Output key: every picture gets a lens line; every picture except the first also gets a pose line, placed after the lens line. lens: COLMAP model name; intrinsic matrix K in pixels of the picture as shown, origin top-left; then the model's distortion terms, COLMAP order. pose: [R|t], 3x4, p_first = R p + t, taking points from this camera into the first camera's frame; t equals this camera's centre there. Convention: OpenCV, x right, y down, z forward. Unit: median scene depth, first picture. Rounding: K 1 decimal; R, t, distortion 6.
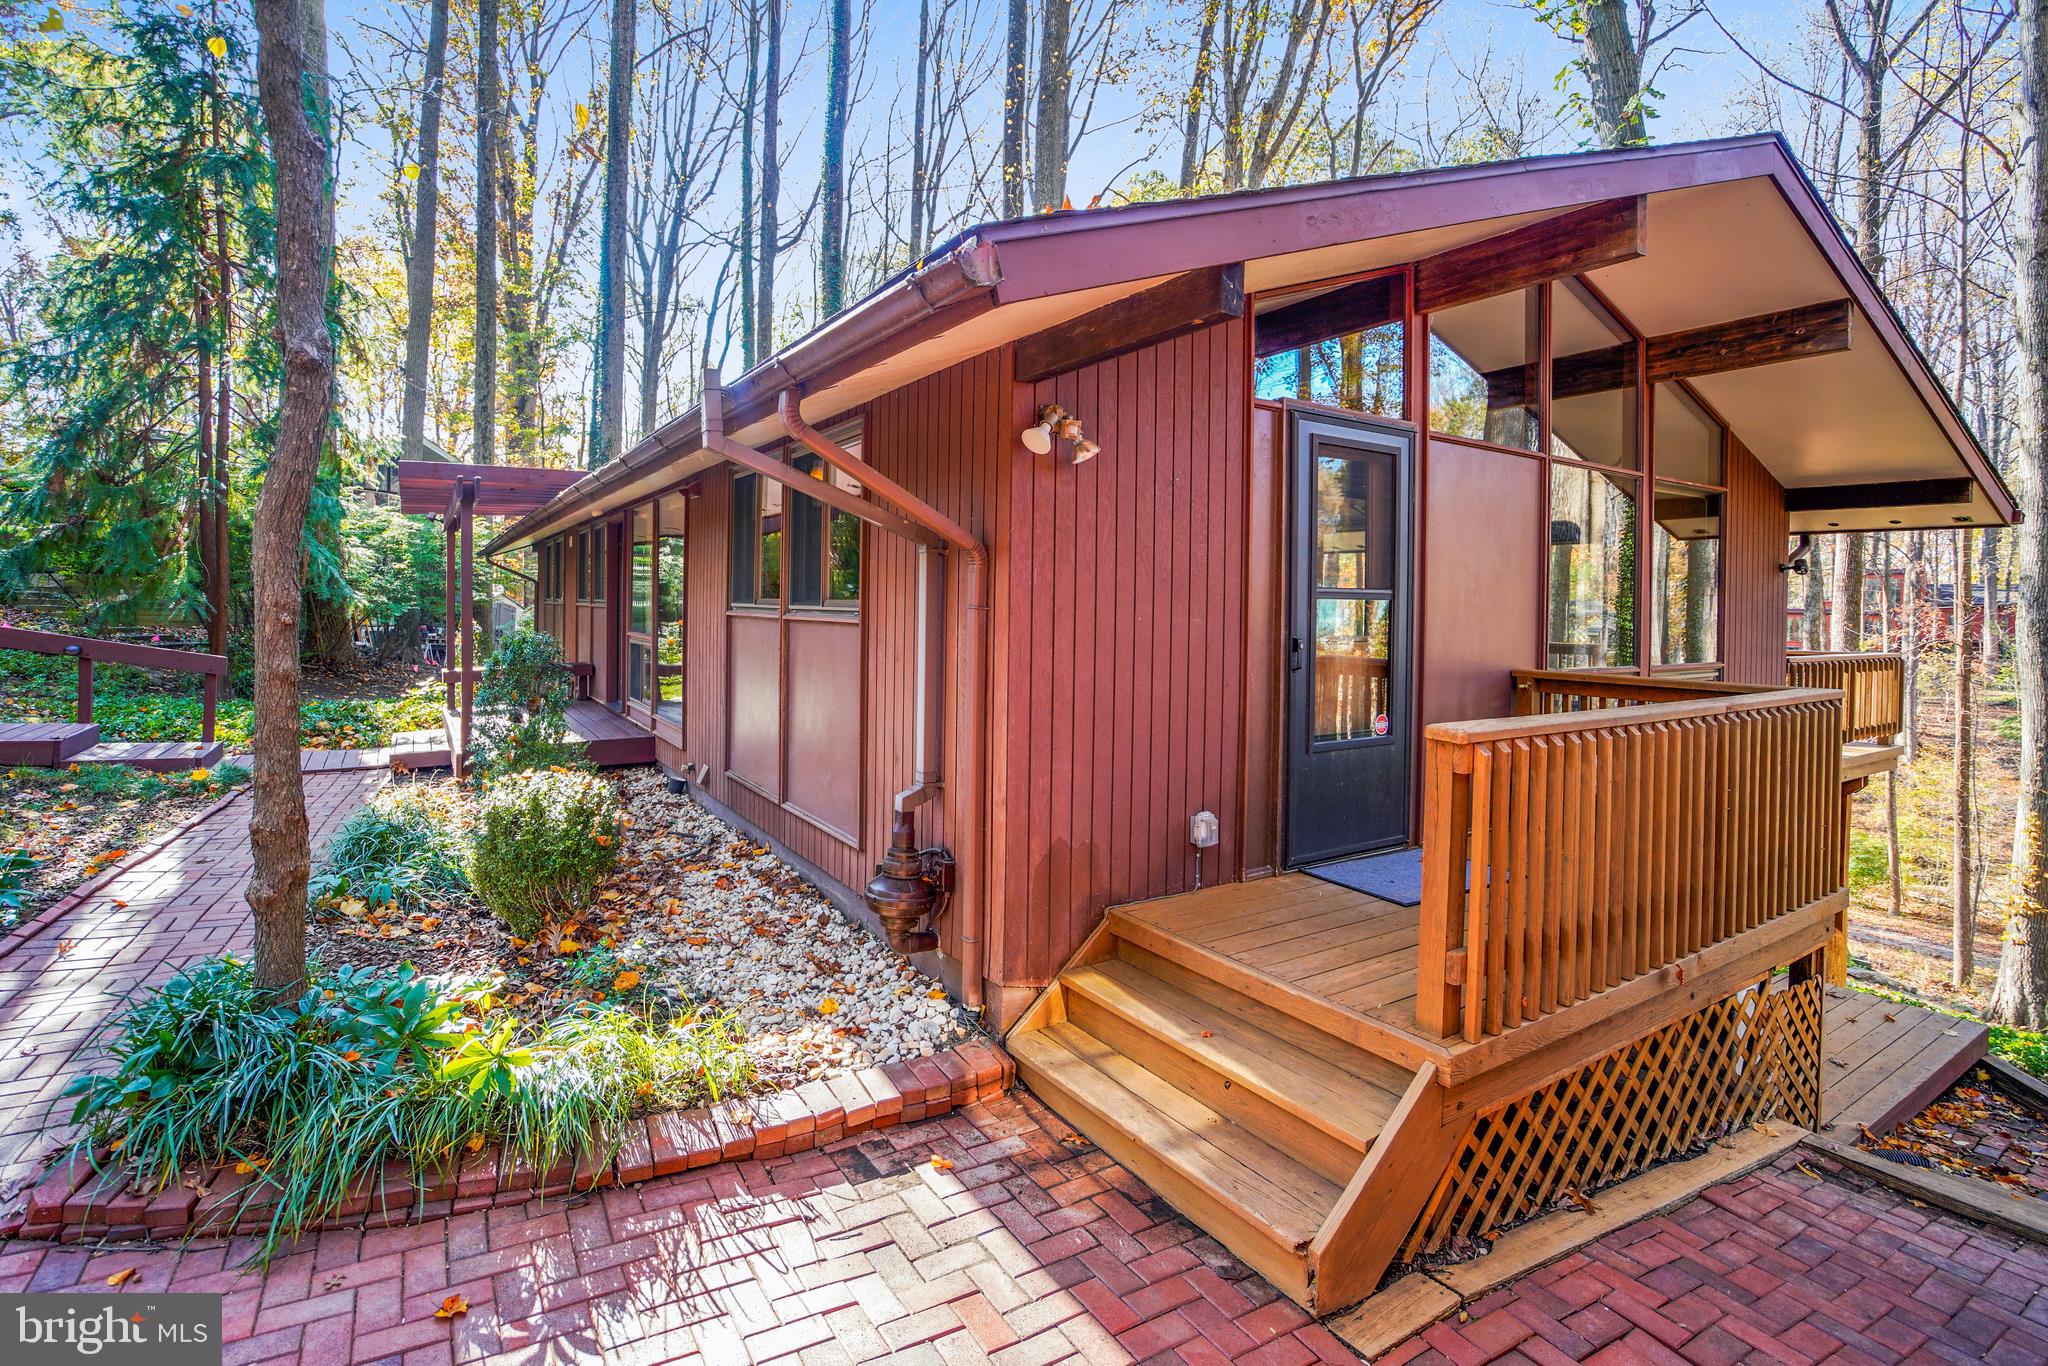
lens RADIAL K [[979.7, 0, 1020.5], [0, 979.7, 611.3], [0, 0, 1]] dist [-0.045706, 0.021939]
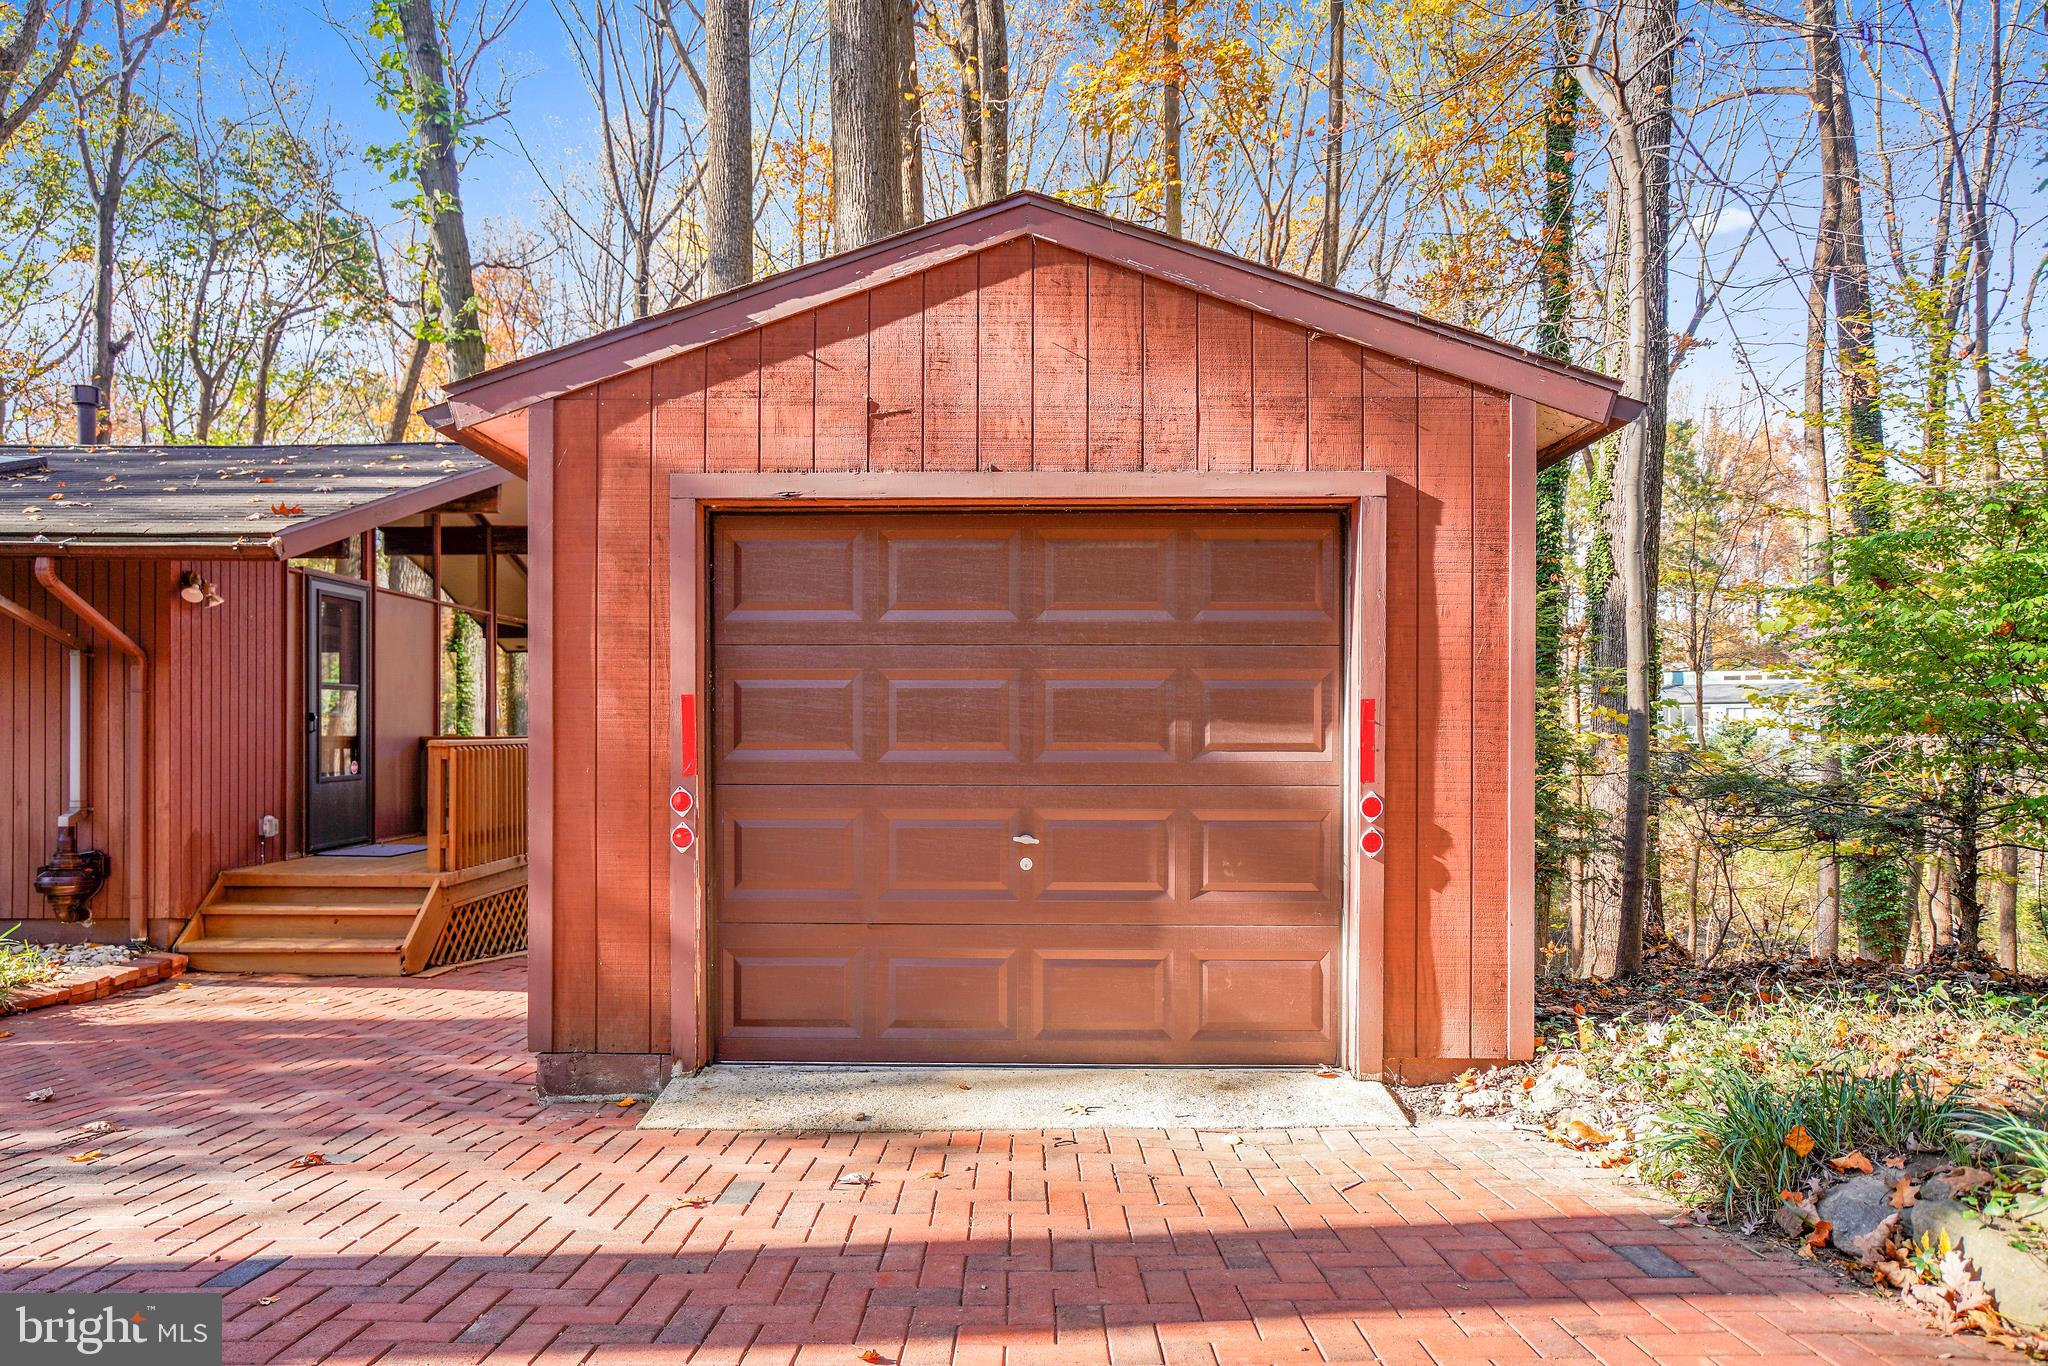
lens RADIAL K [[1258.7, 0, 1016.5], [0, 1258.7, 724.2], [0, 0, 1]] dist [-0.003618, 0.000556]
pose [[0.542632, -0.015326, 0.839831, -0.856423], [0.013876, 0.999861, 0.009280, 0.043779], [-0.839856, 0.006618, 0.542769, -1.154994]]
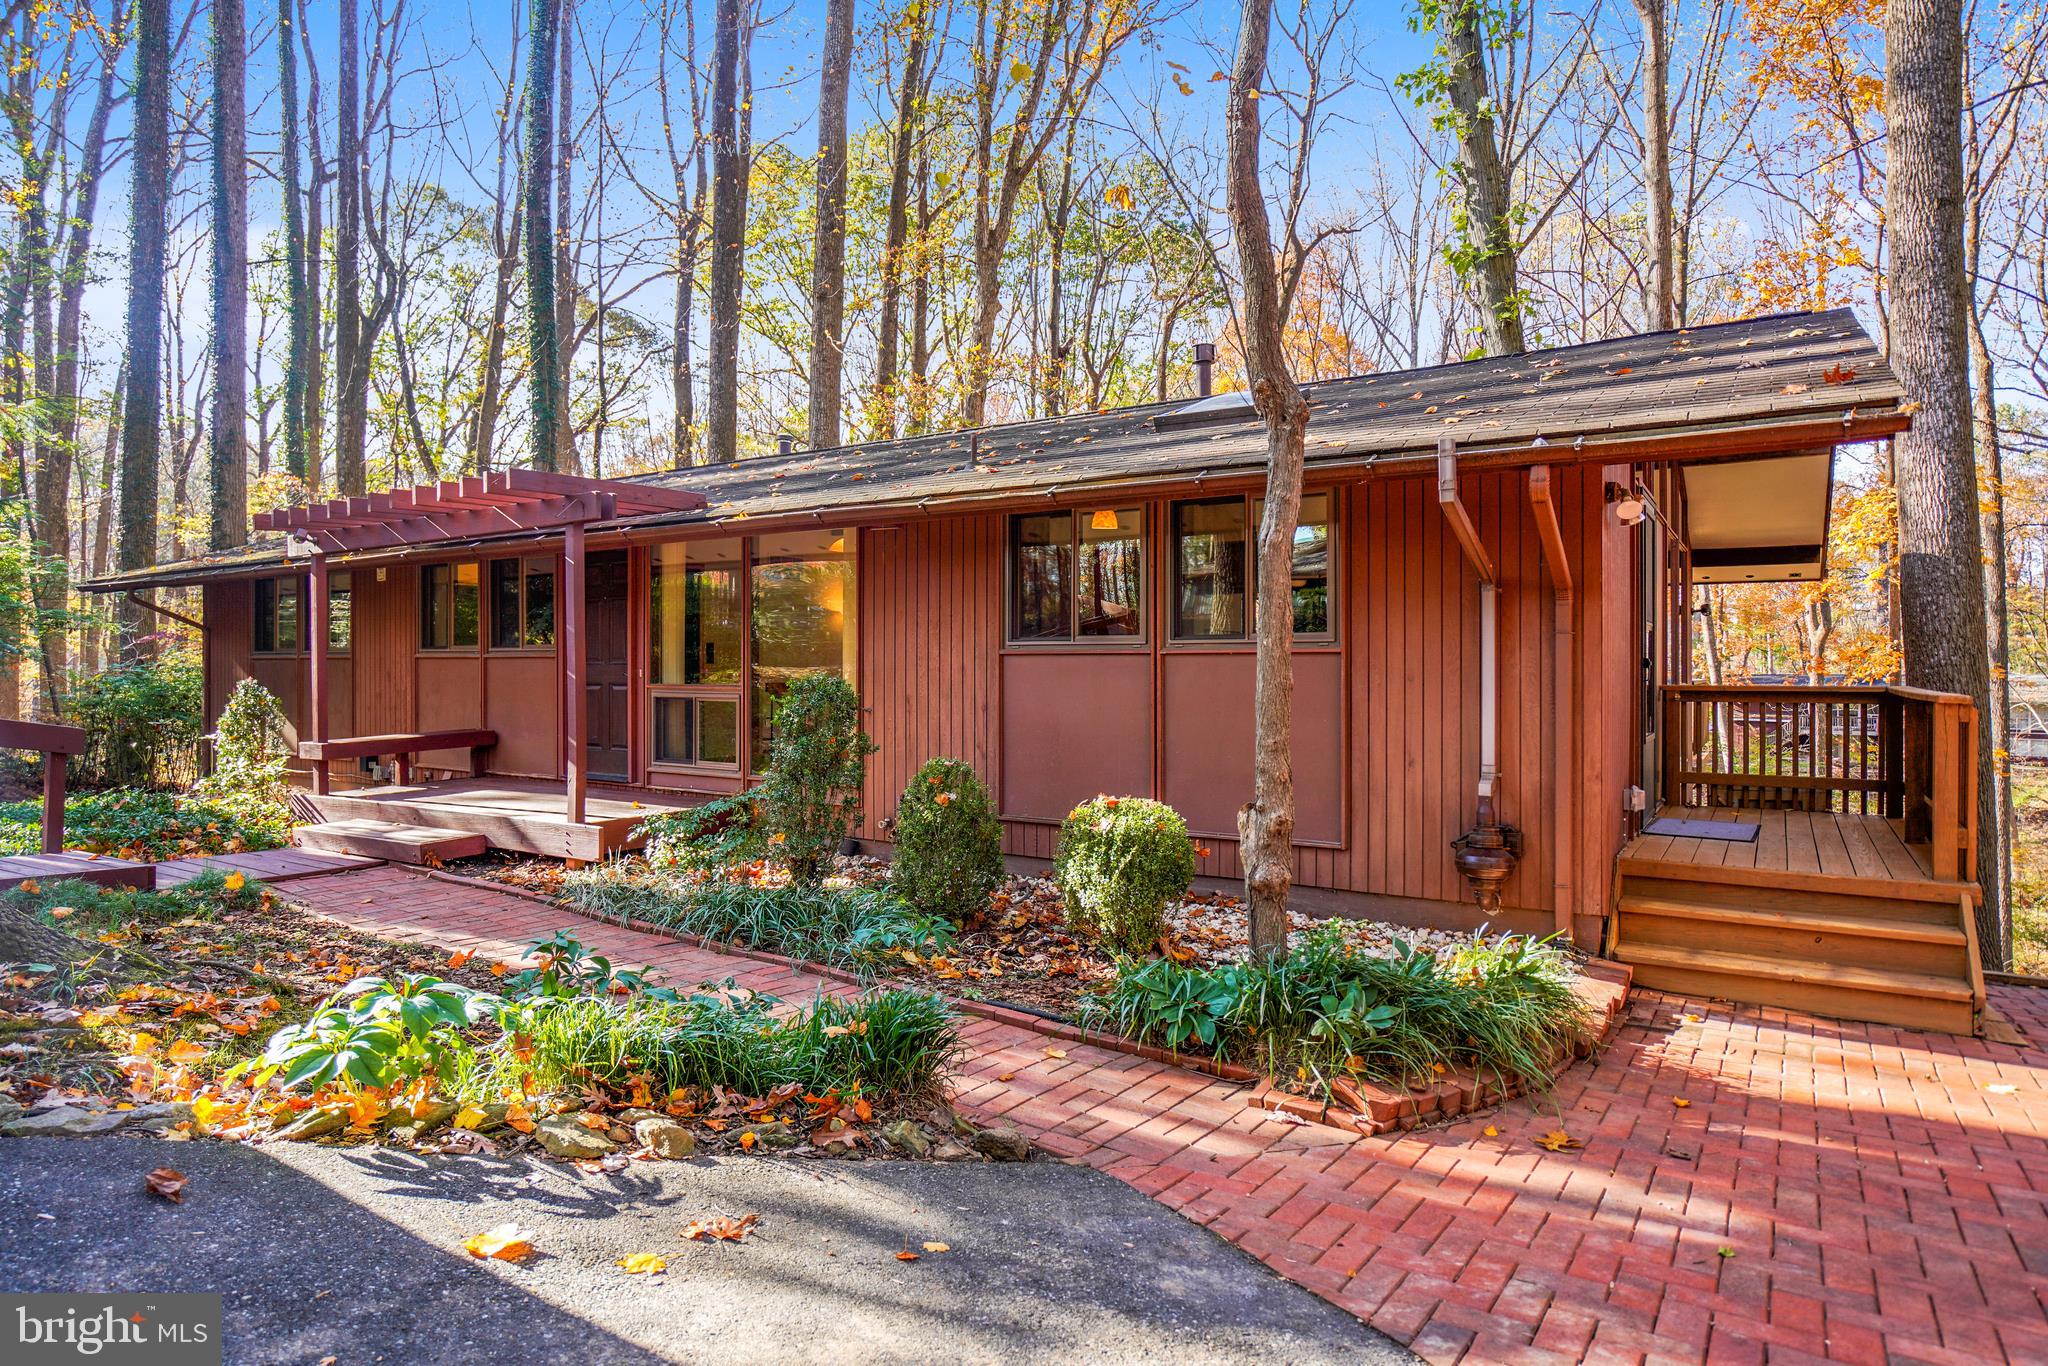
lens RADIAL K [[1176.9, 0, 1020.3], [0, 1176.9, 657.4], [0, 0, 1]] dist [-0.001304, 0.000265]
pose [[0.913153, -0.013840, 0.407381, -1.157805], [0.018299, 0.999808, -0.007049, 0.023393], [-0.407205, 0.013891, 0.913231, -0.126002]]
